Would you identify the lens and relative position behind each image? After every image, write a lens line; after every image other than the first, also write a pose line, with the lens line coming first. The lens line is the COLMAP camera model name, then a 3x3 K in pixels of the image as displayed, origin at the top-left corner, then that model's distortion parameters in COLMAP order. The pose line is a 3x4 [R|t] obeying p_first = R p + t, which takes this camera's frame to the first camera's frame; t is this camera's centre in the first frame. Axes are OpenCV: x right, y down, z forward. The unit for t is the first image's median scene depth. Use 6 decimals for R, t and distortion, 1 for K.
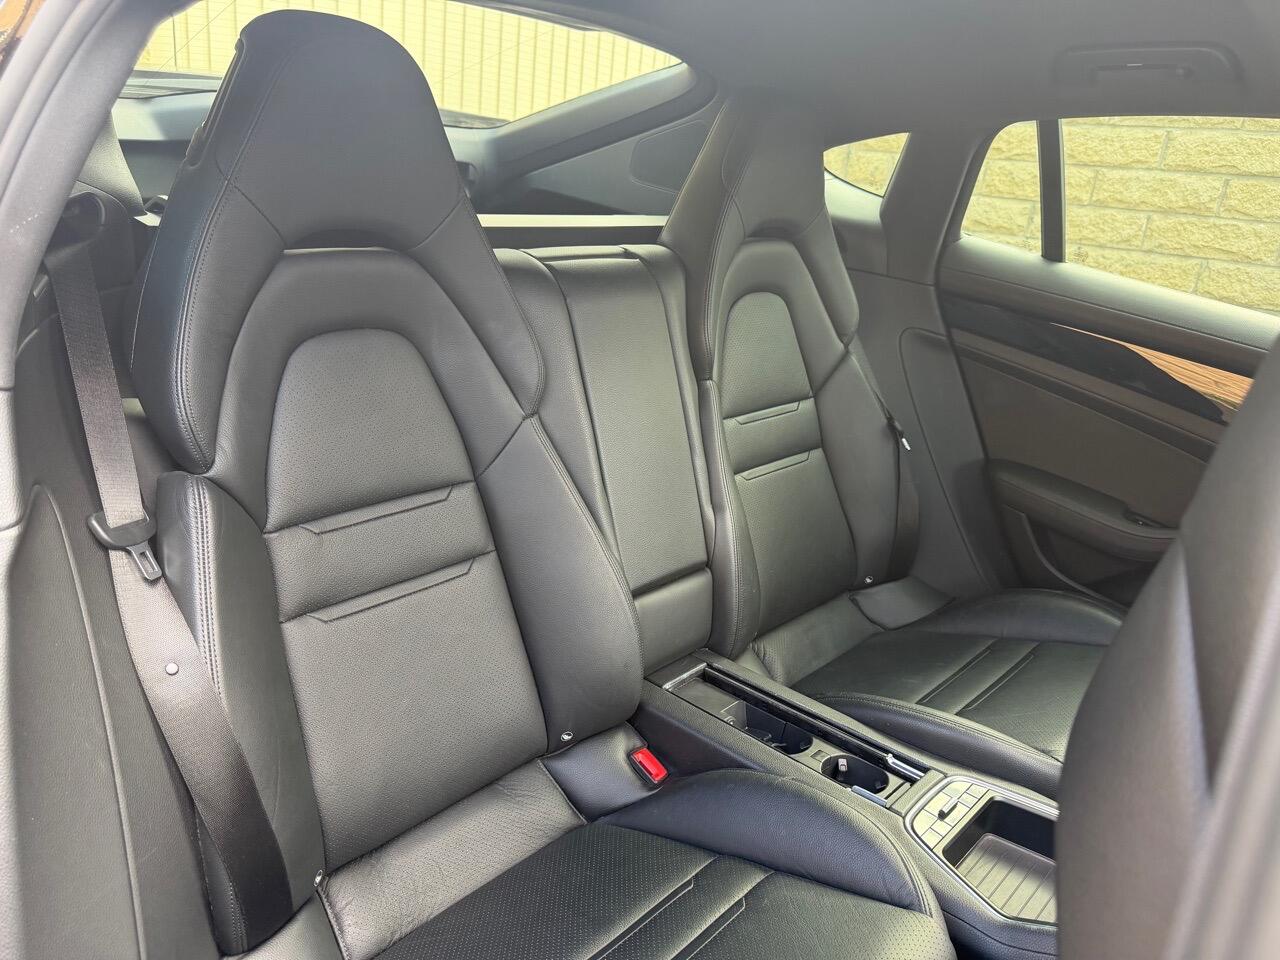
lens RADIAL K [[905.3, 0, 569.1], [0, 905.3, 479.2], [0, 0, 1]] dist [-0.002195, -0.011682]
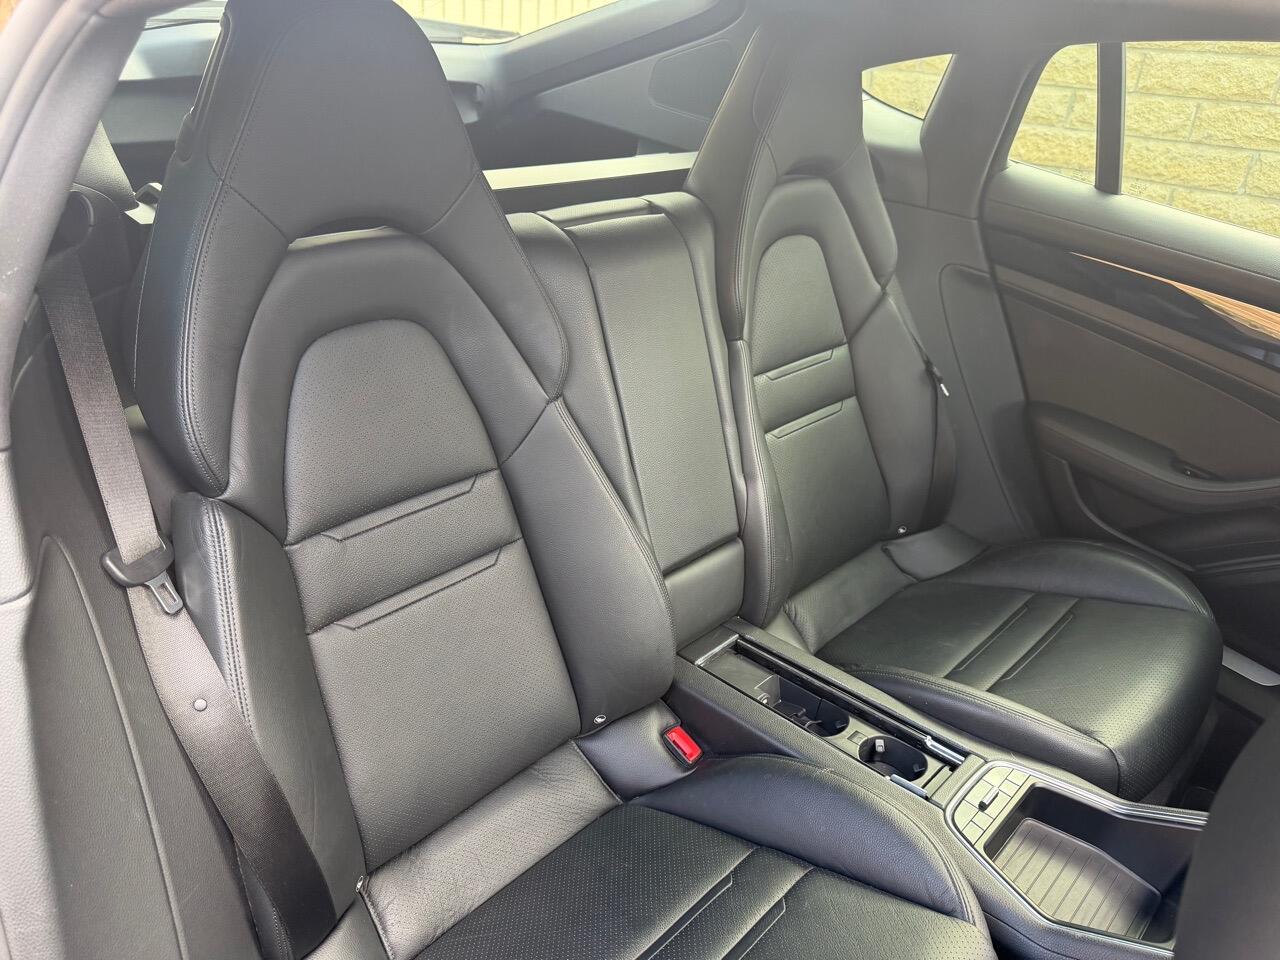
lens RADIAL K [[905.3, 0, 569.1], [0, 905.3, 479.2], [0, 0, 1]] dist [-0.002195, -0.011682]
pose [[0.999533, -0.023434, -0.019602, -0.010973], [0.025546, 0.992976, 0.115523, -0.095315], [0.016757, -0.115970, 0.993111, 0.044423]]
